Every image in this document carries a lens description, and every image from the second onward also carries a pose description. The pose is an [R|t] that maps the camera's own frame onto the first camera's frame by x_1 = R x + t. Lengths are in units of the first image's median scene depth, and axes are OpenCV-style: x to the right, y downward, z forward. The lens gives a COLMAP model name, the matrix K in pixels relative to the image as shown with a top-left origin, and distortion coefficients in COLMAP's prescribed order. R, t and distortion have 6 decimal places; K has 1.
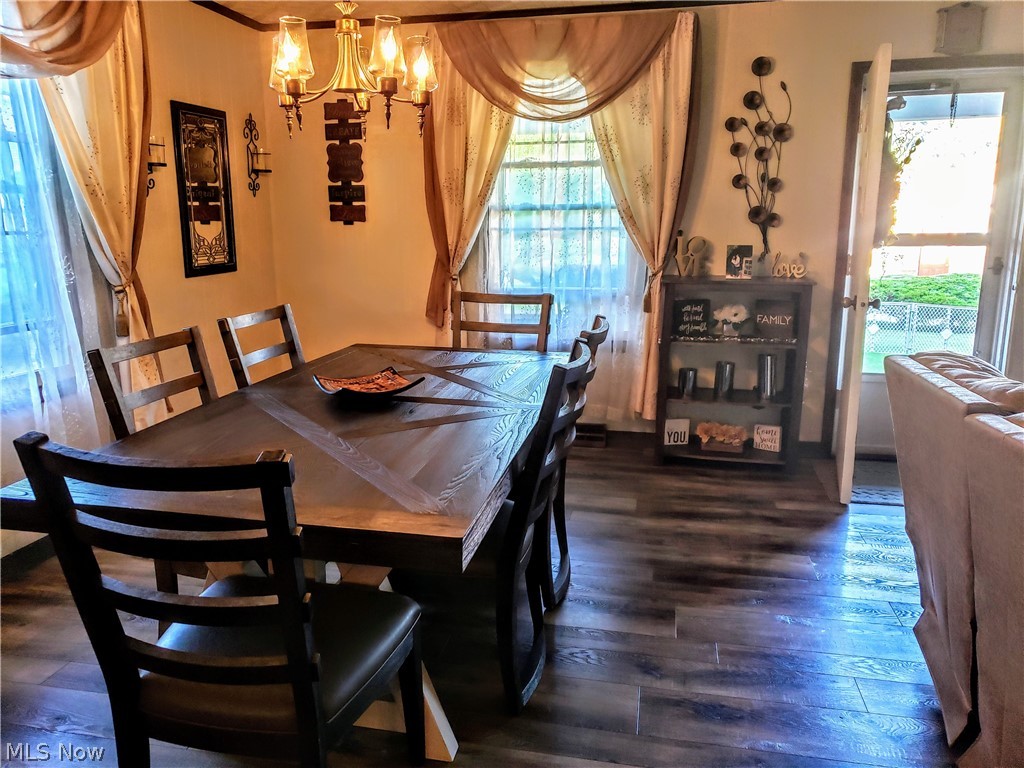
lens RADIAL K [[795.6, 0, 513.1], [0, 795.6, 387.7], [0, 0, 1]] dist [-0.013395, 0.009415]
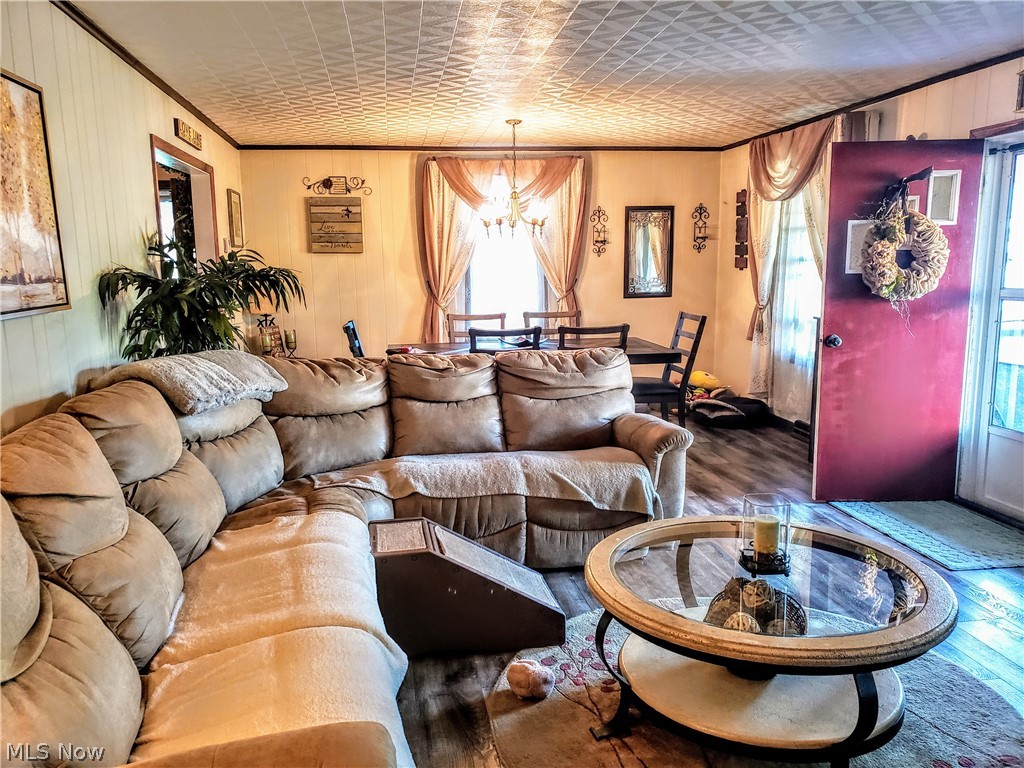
lens RADIAL K [[795.6, 0, 512.3], [0, 795.6, 385.7], [0, 0, 1]] dist [-0.013395, 0.009415]
pose [[0.360384, 0.136585, -0.922750, 1.085334], [-0.193006, 0.978734, 0.069493, -0.014531], [0.912618, 0.153052, 0.379082, 0.077873]]
